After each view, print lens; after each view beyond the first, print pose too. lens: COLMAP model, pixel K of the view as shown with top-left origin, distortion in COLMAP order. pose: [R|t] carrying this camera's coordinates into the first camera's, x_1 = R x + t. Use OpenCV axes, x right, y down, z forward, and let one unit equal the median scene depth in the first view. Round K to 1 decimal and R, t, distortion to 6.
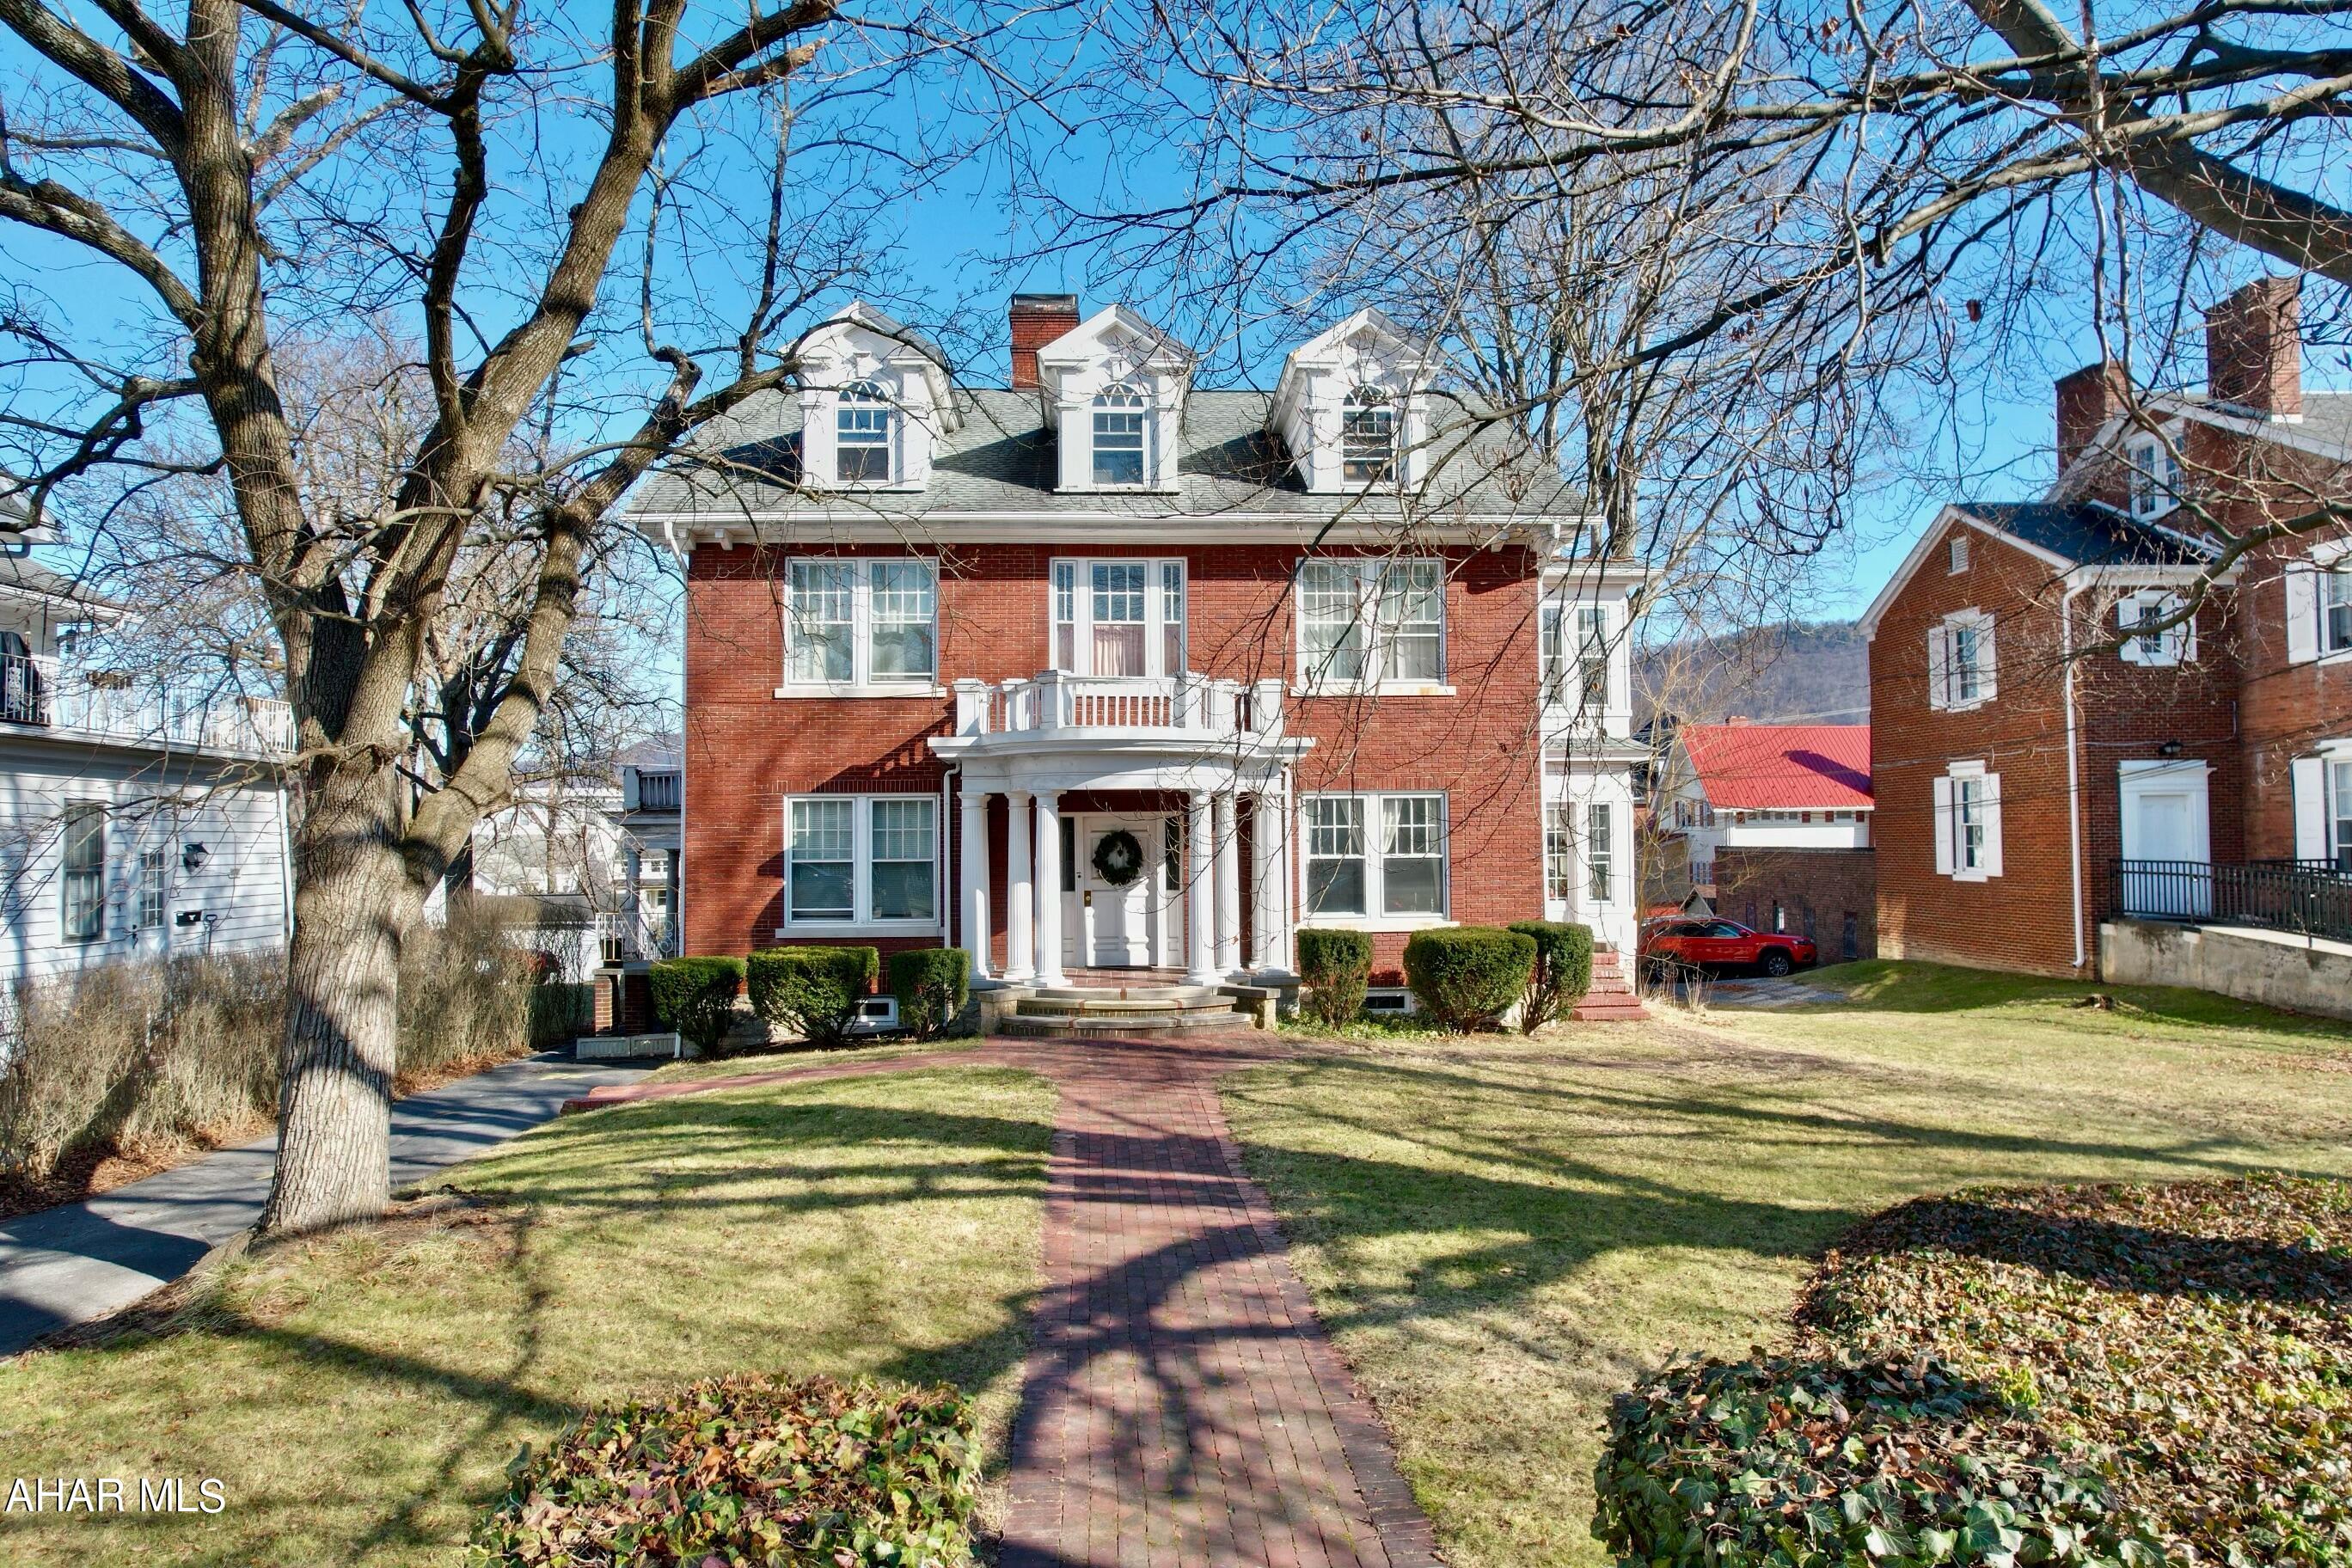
lens RADIAL K [[1502.6, 0, 1182.2], [0, 1502.6, 787.9], [0, 0, 1]] dist [-0.081303, 0.079322]
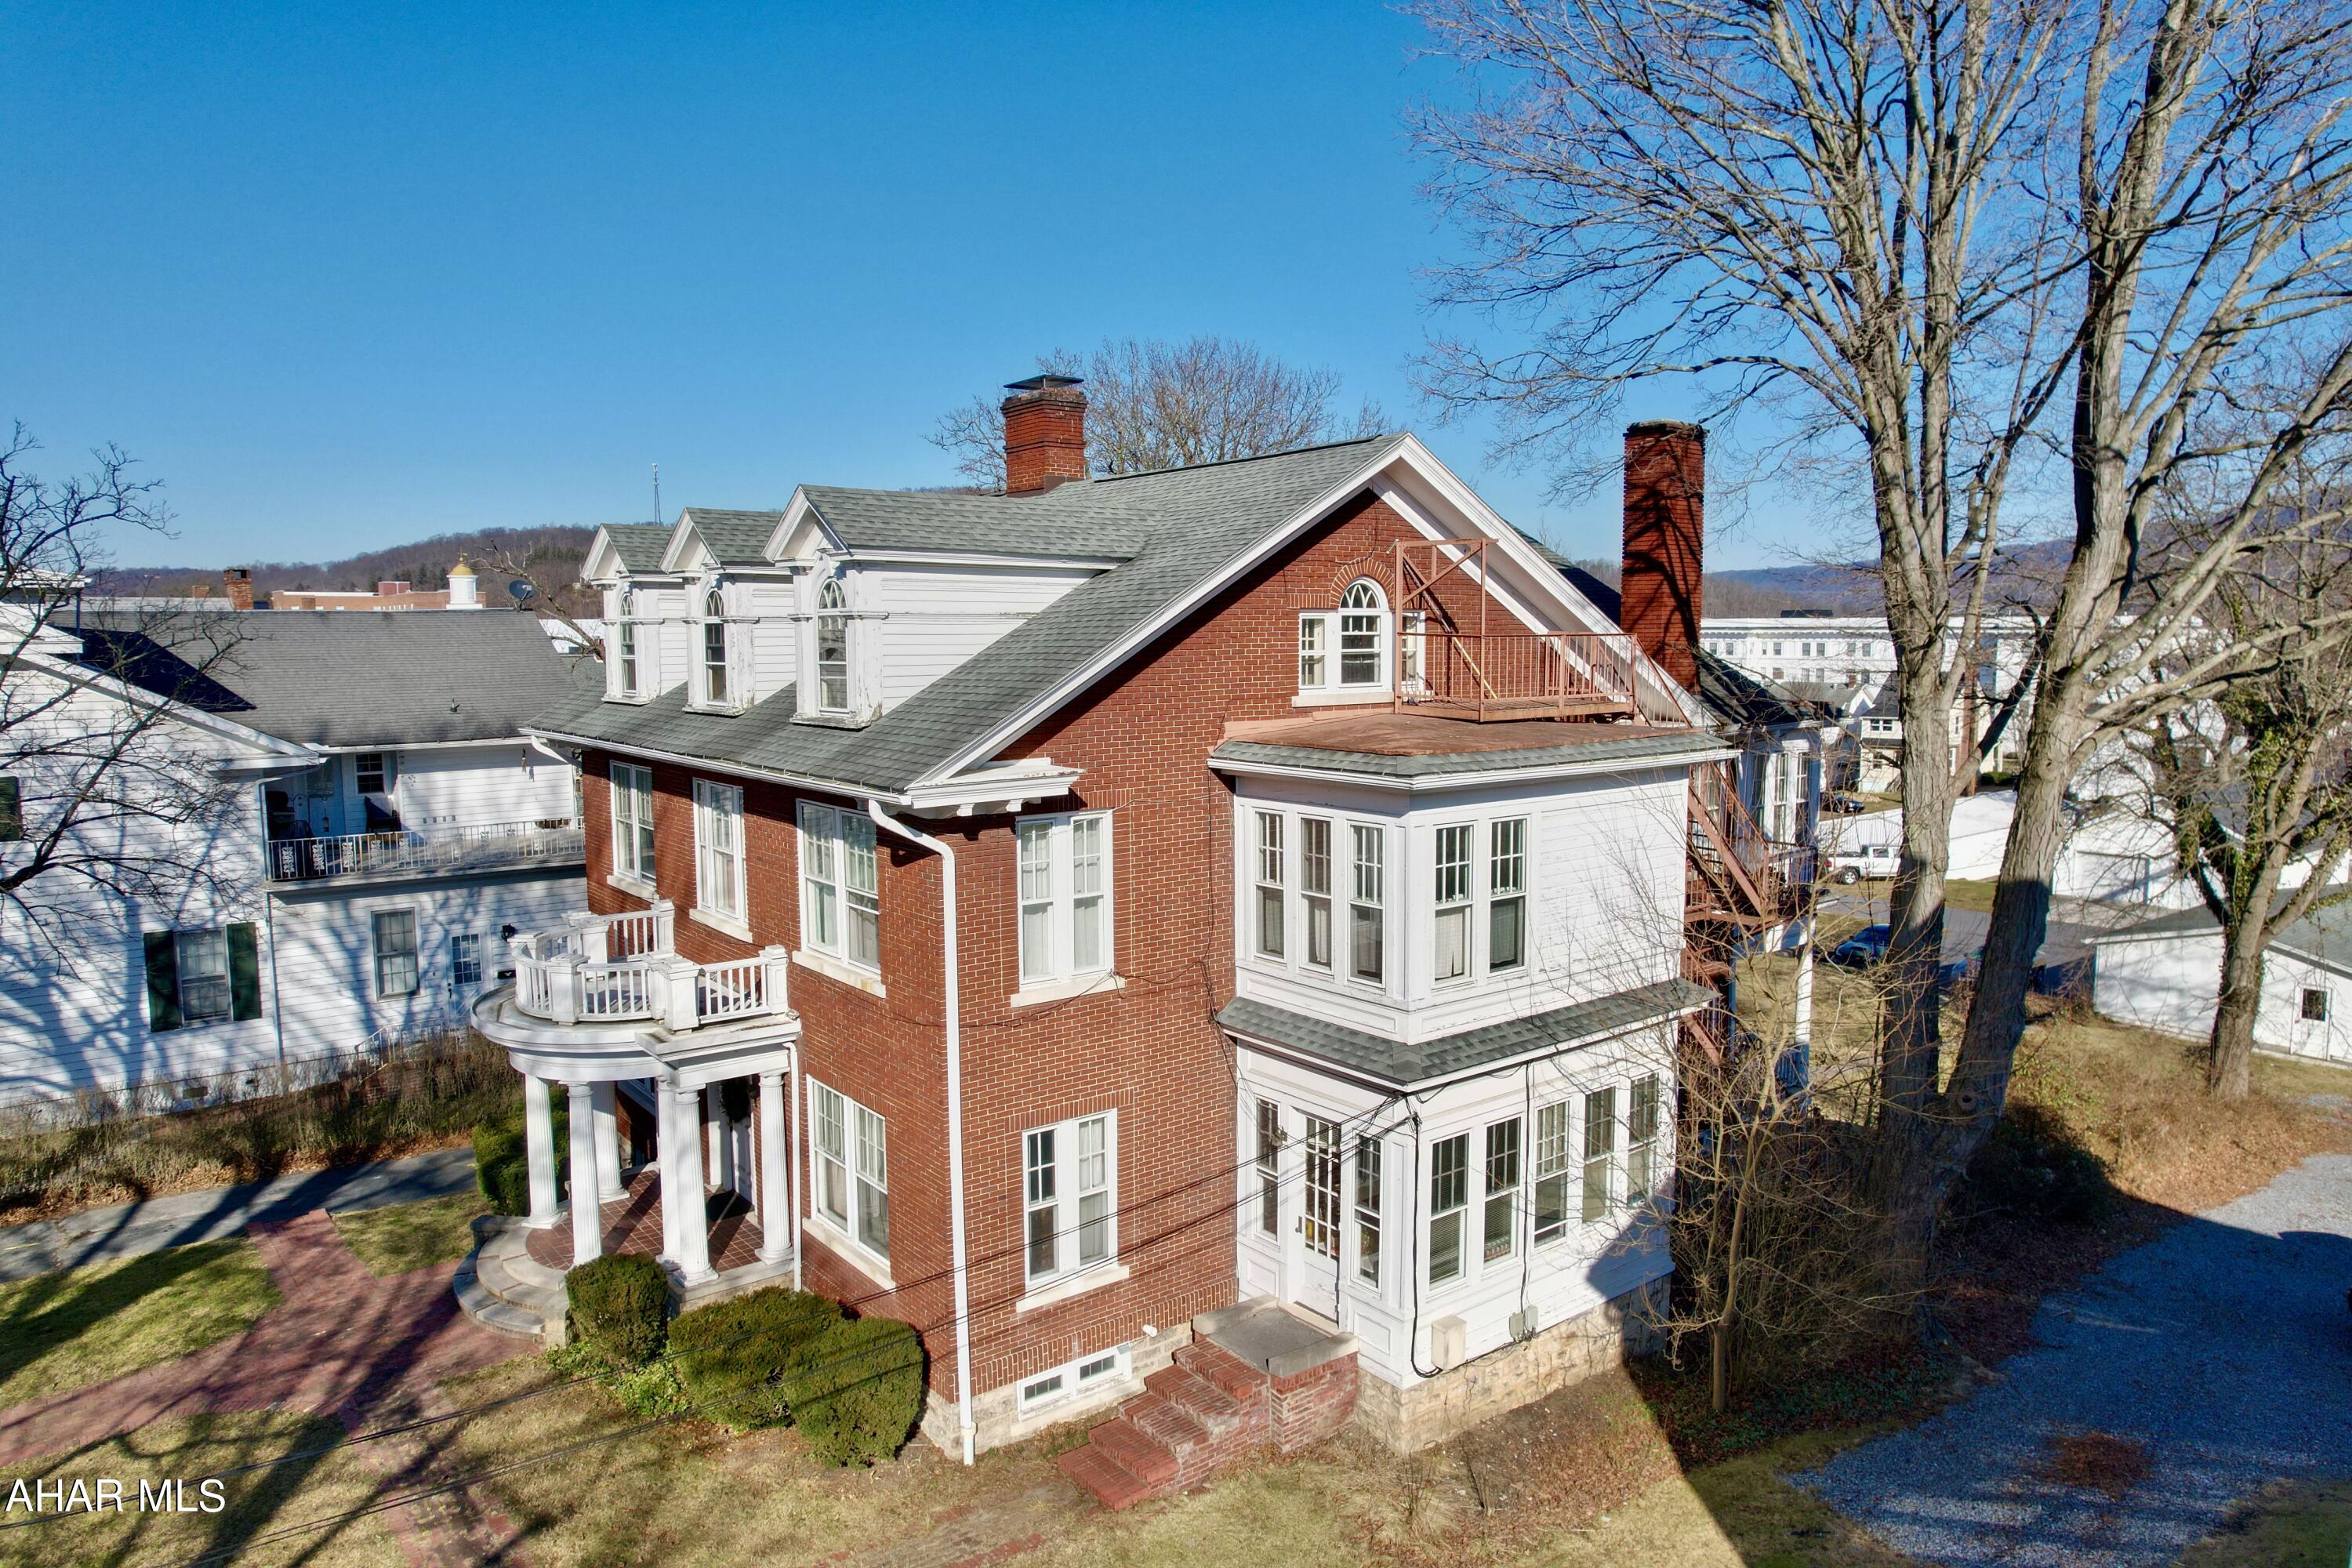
lens RADIAL K [[1502.6, 0, 1182.2], [0, 1502.6, 787.9], [0, 0, 1]] dist [-0.081303, 0.079322]
pose [[0.565952, 0.090405, -0.819466, 0.885331], [0.032196, 0.990788, 0.131542, -0.265587], [0.823809, -0.100830, 0.557828, 0.710490]]
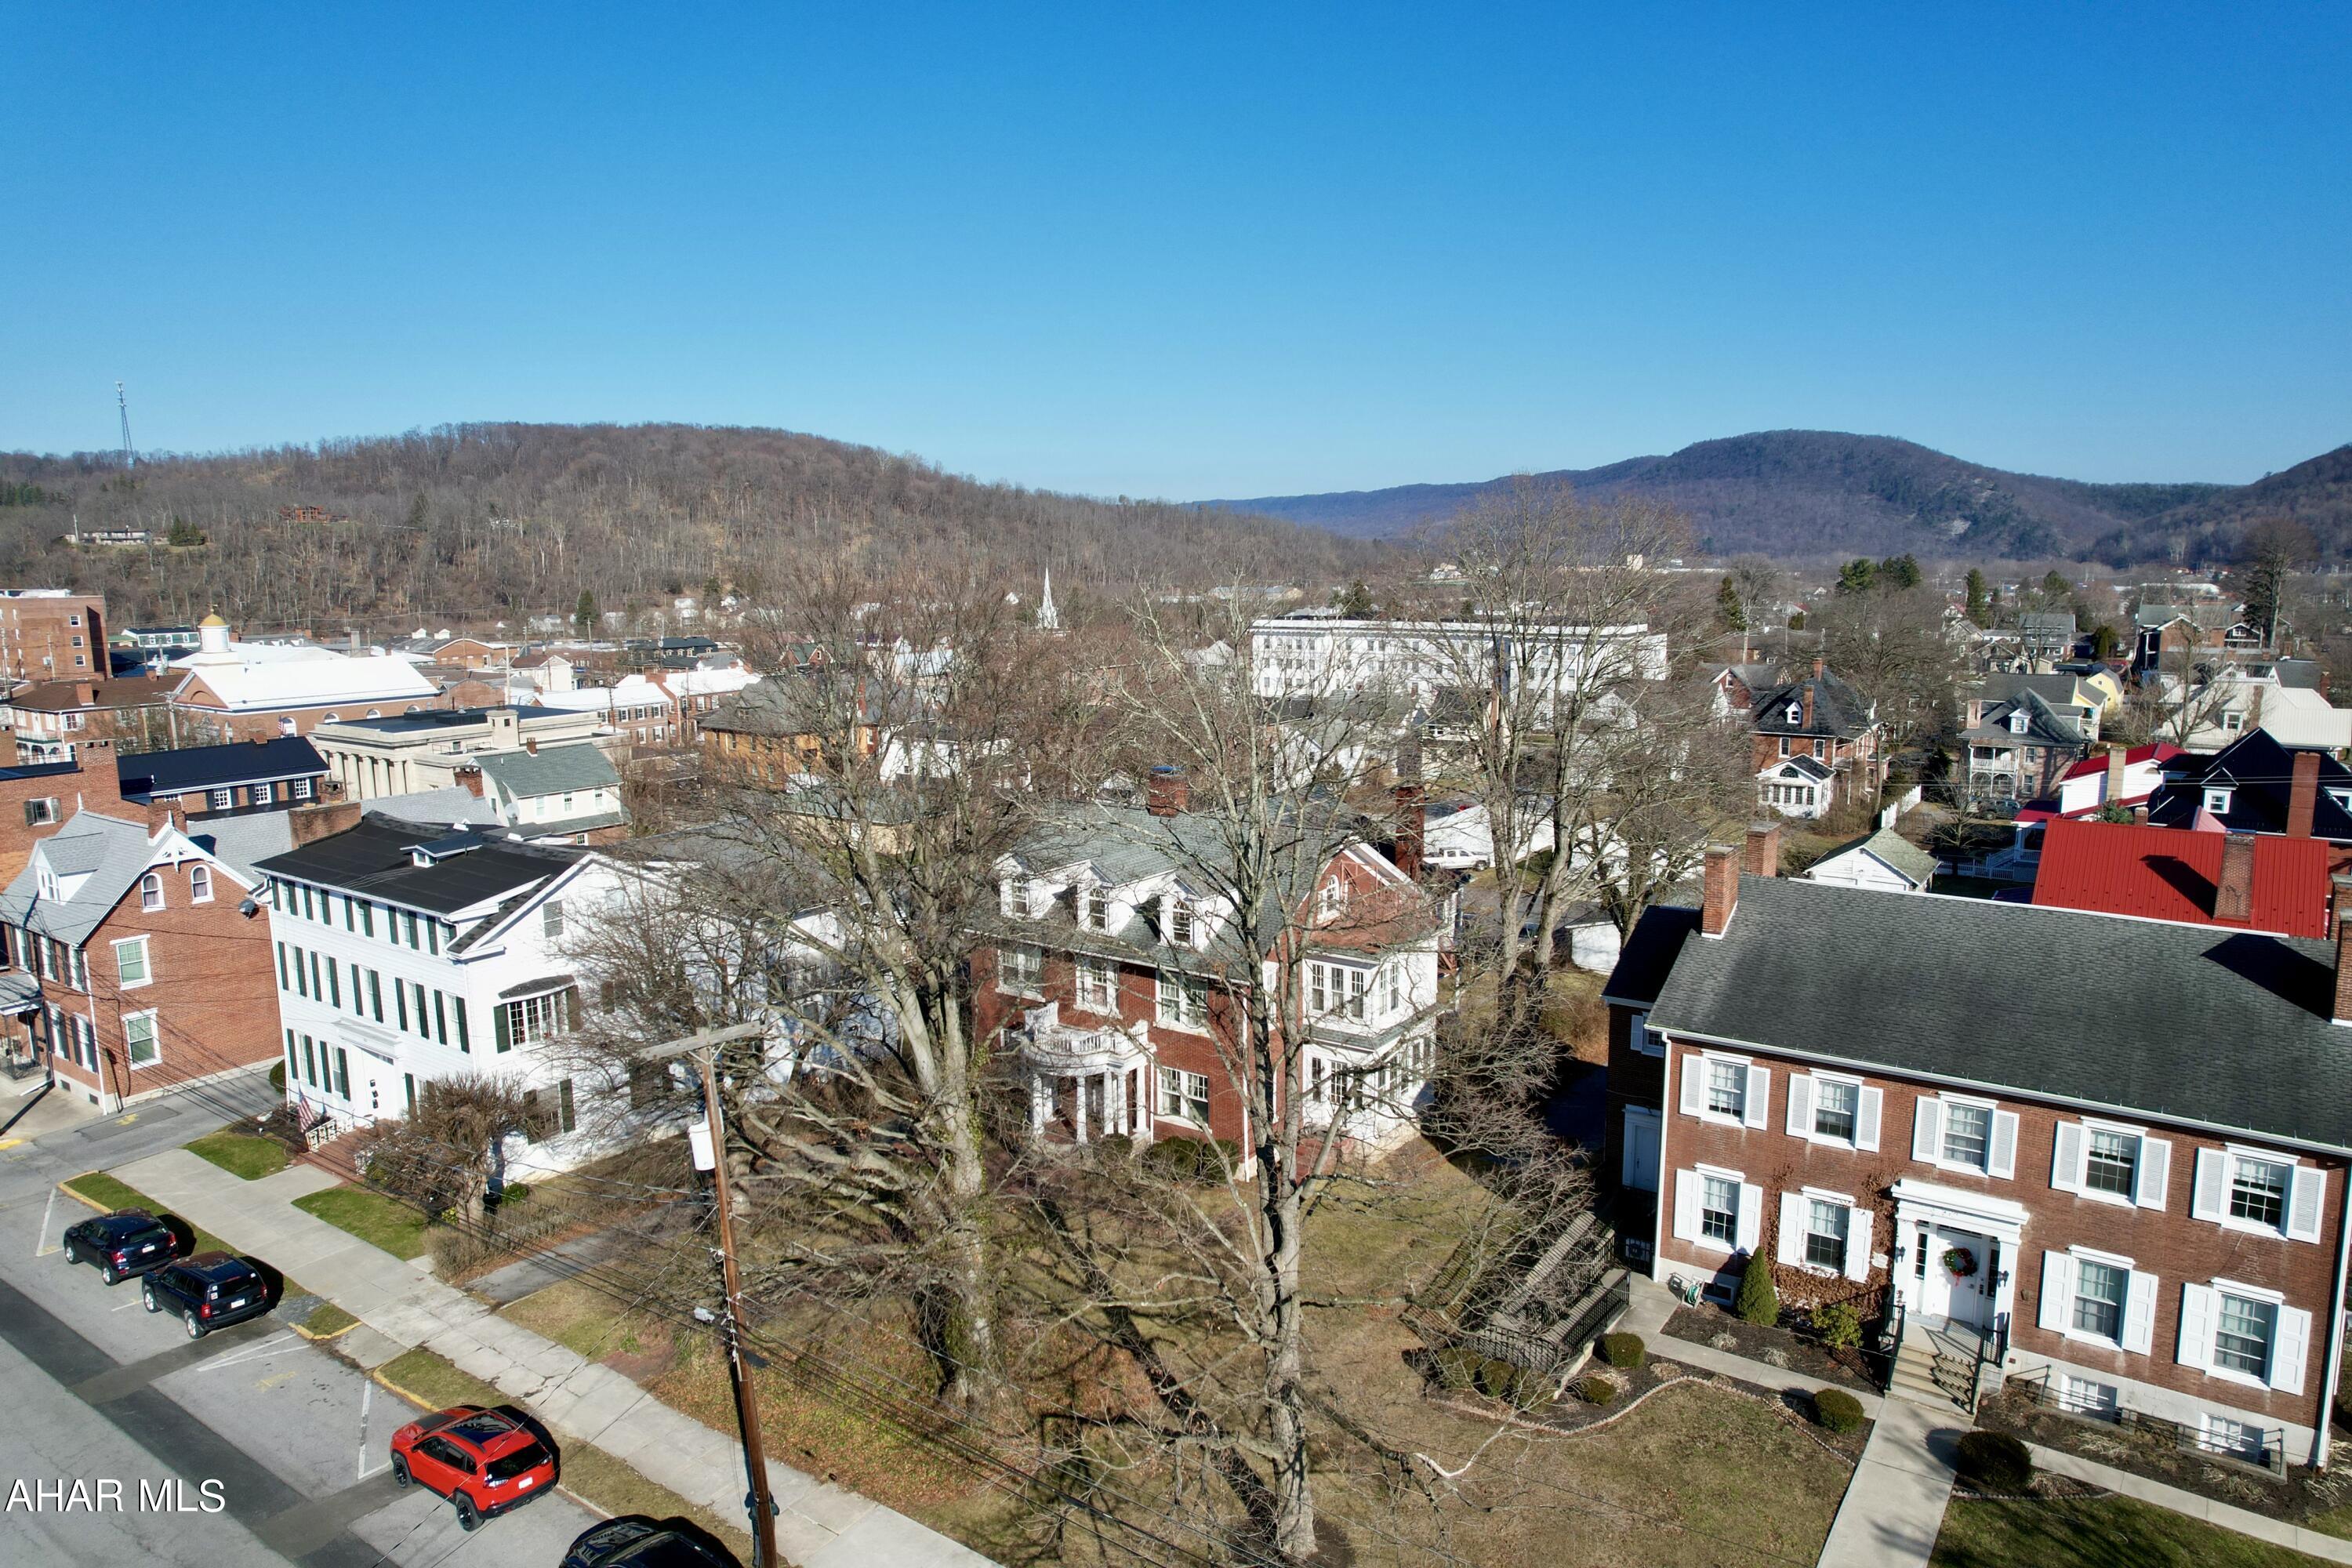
lens RADIAL K [[1502.6, 0, 1182.2], [0, 1502.6, 787.9], [0, 0, 1]] dist [-0.081303, 0.079322]
pose [[0.780073, 0.097727, -0.618010, 1.557905], [0.027469, 0.981425, 0.189868, -0.891702], [0.625086, -0.165087, 0.762898, -0.744080]]
